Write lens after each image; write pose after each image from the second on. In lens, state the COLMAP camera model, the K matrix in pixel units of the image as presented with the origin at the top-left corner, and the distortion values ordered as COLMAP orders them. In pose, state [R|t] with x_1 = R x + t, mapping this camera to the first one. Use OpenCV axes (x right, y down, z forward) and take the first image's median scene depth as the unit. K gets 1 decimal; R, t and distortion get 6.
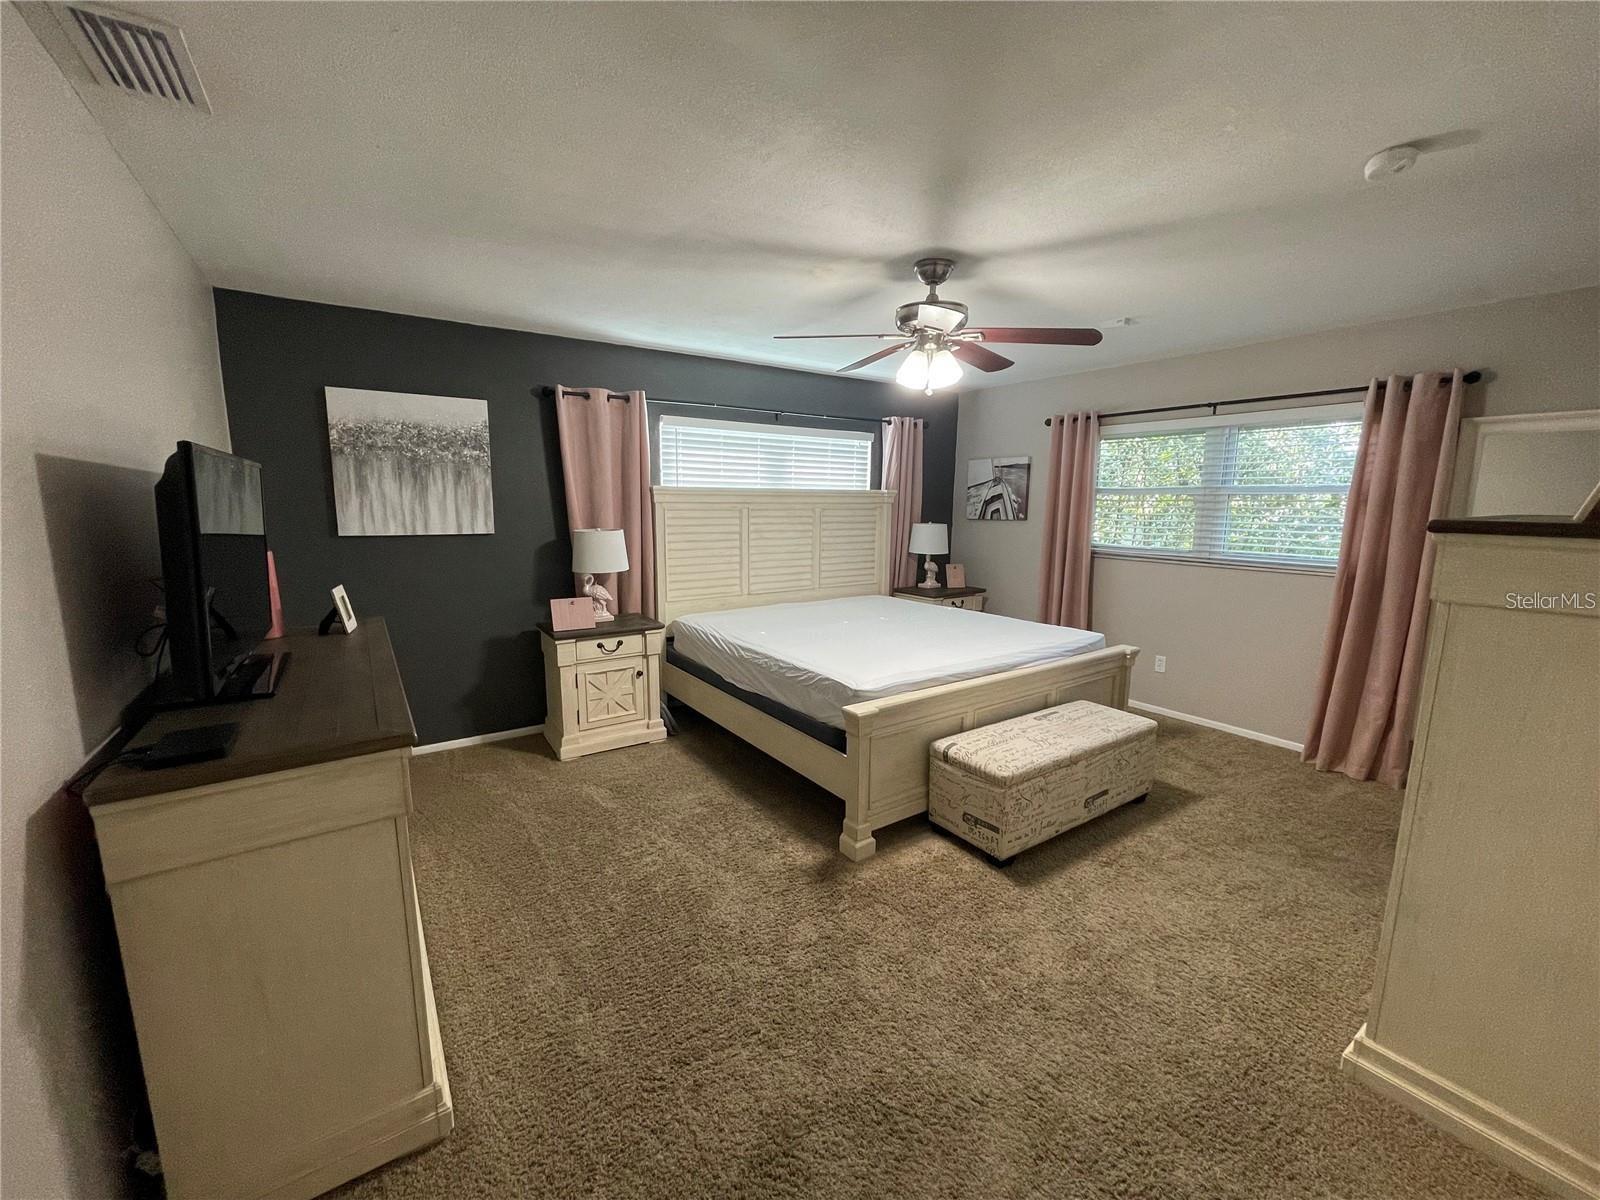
lens RADIAL K [[646.7, 0, 792.4], [0, 646.7, 597.4], [0, 0, 1]] dist [0.001056, -0.001135]
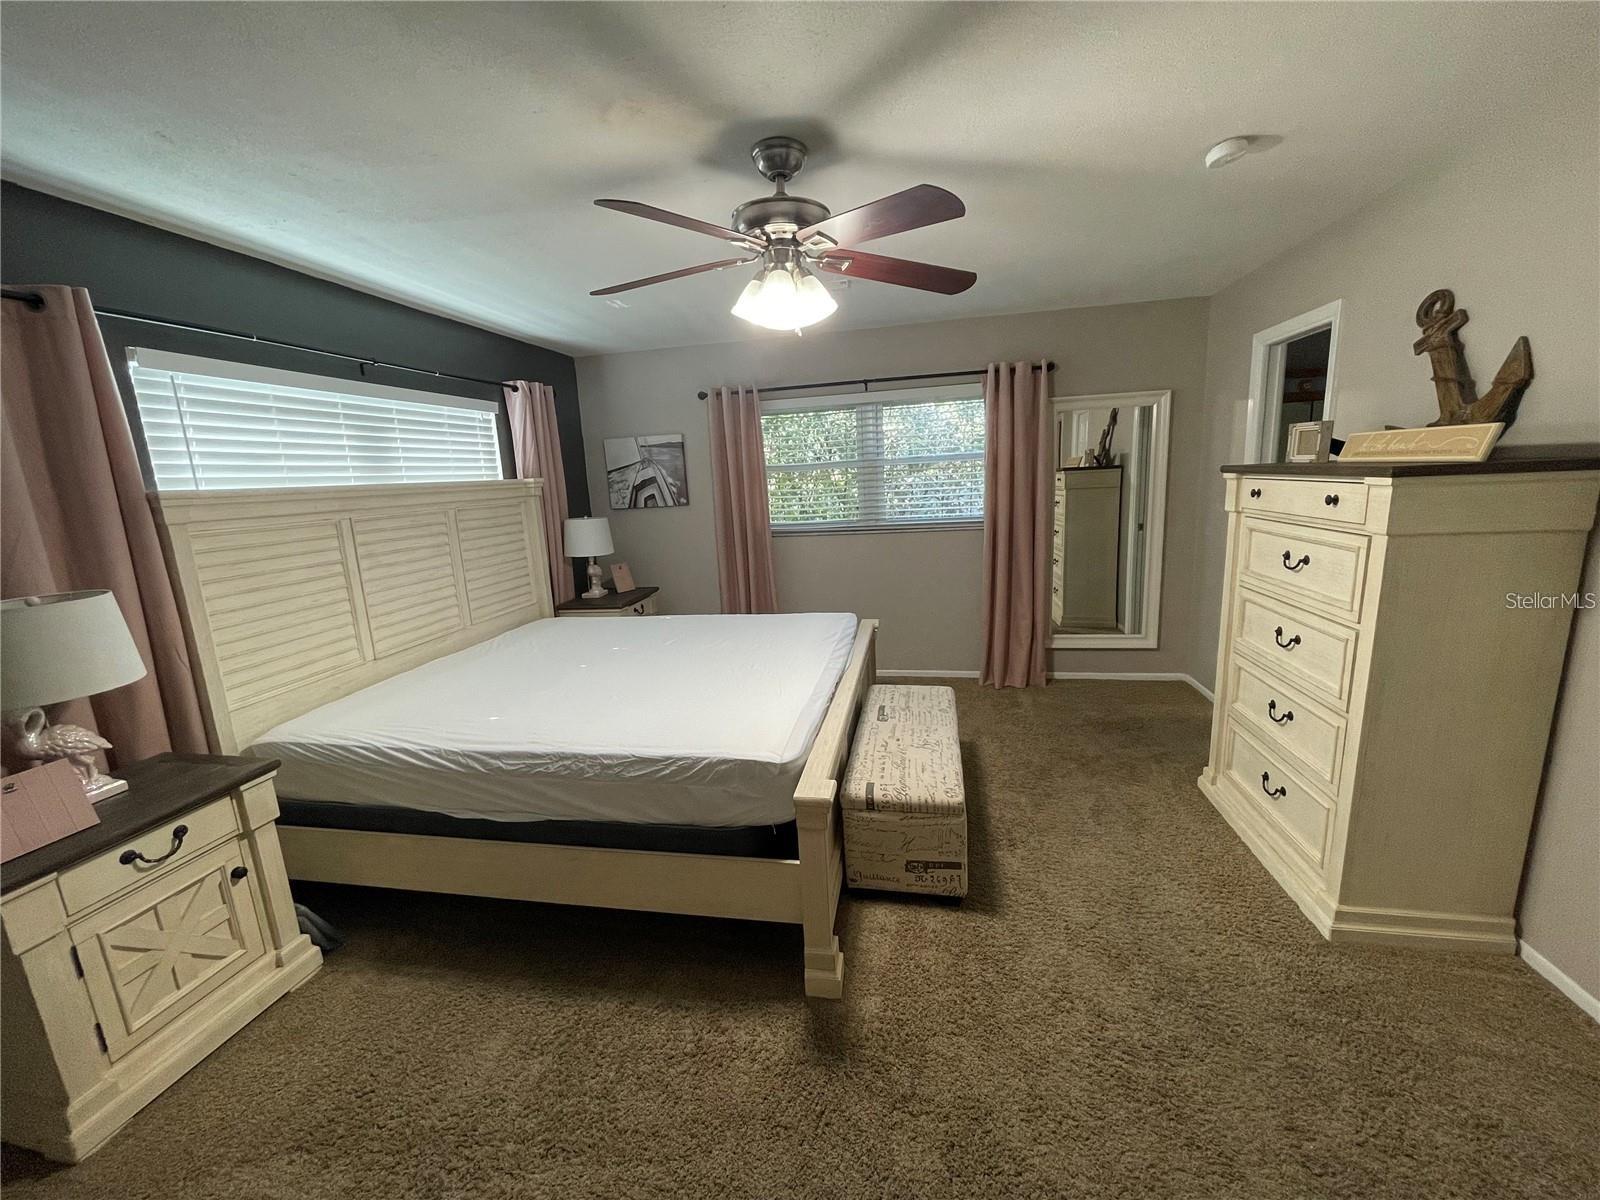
lens RADIAL K [[646.7, 0, 794.7], [0, 646.7, 596.9], [0, 0, 1]] dist [0.001056, -0.001135]
pose [[0.710482, -0.175571, 0.681462, -0.232293], [0.162451, 0.983141, 0.083926, -0.060702], [-0.684708, 0.051076, 0.727025, 0.340297]]
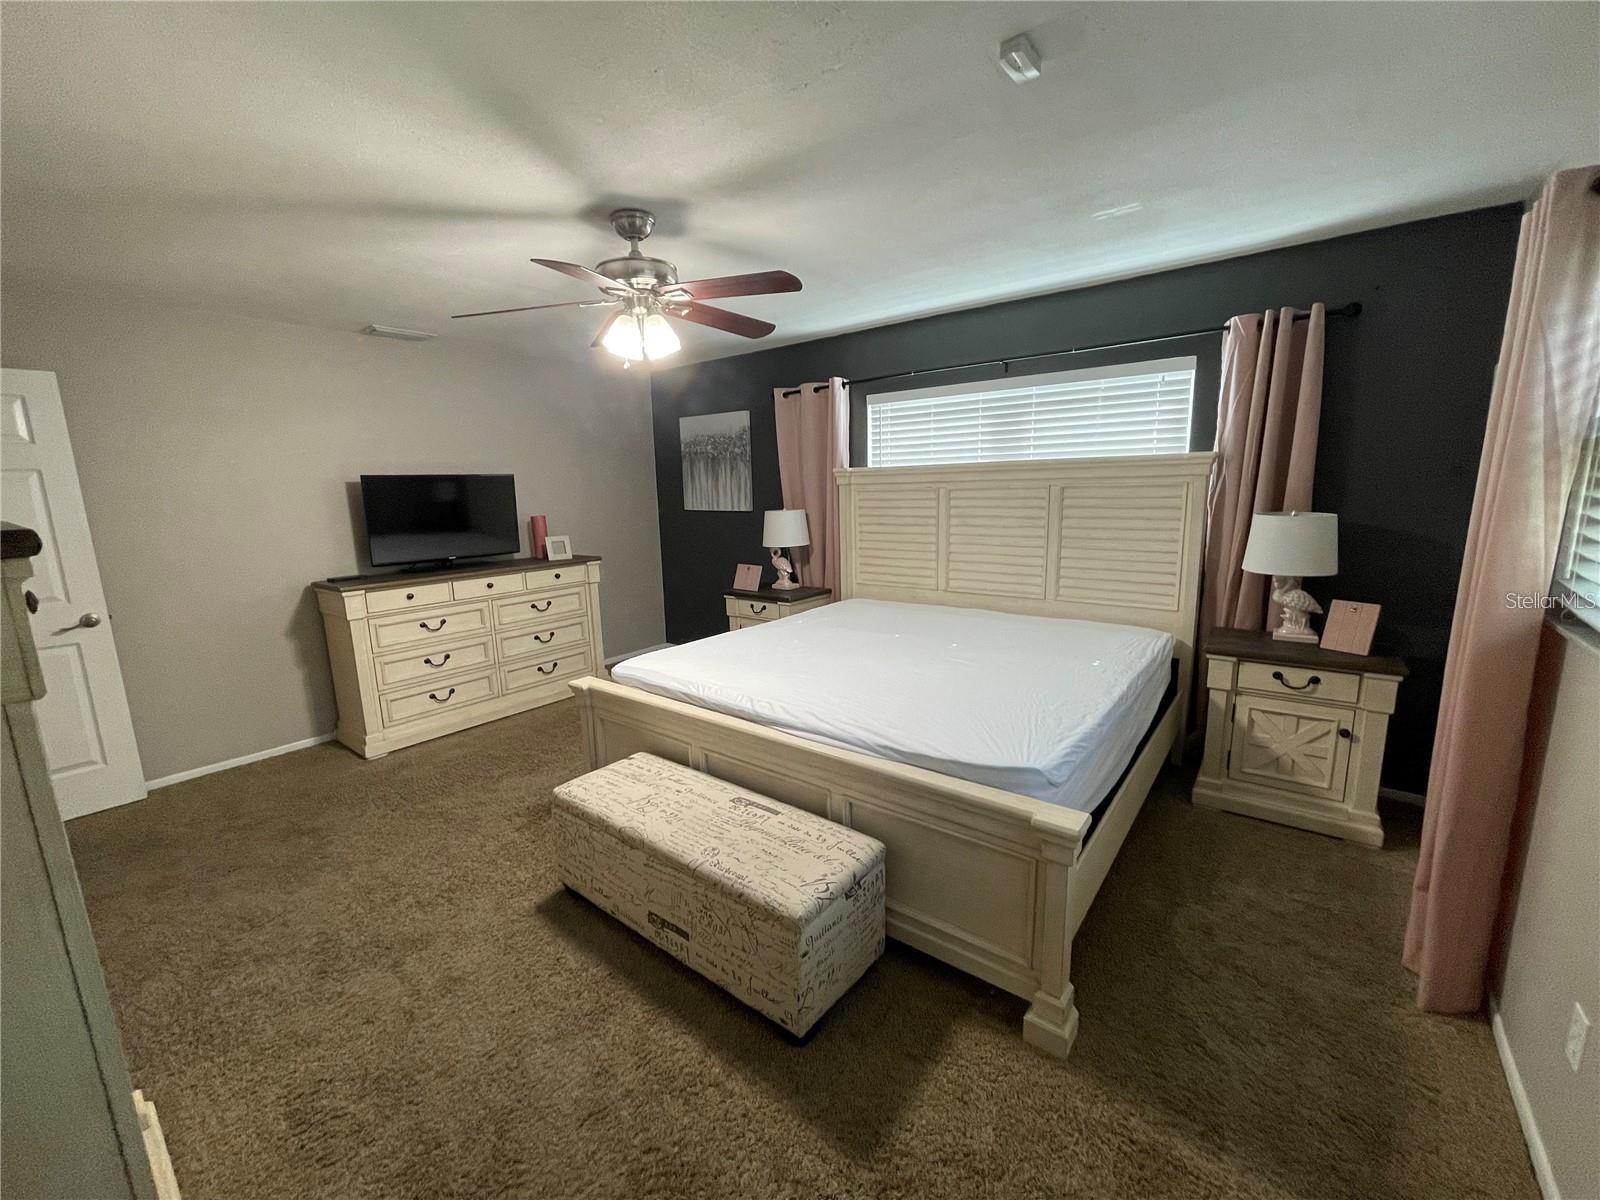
lens RADIAL K [[646.7, 0, 793.8], [0, 646.7, 599.9], [0, 0, 1]] dist [0.001056, -0.001135]
pose [[0.291259, 0.157052, -0.943664, 0.818259], [-0.113681, 0.985125, 0.128865, -0.096105], [0.949866, 0.069744, 0.304781, 0.669680]]
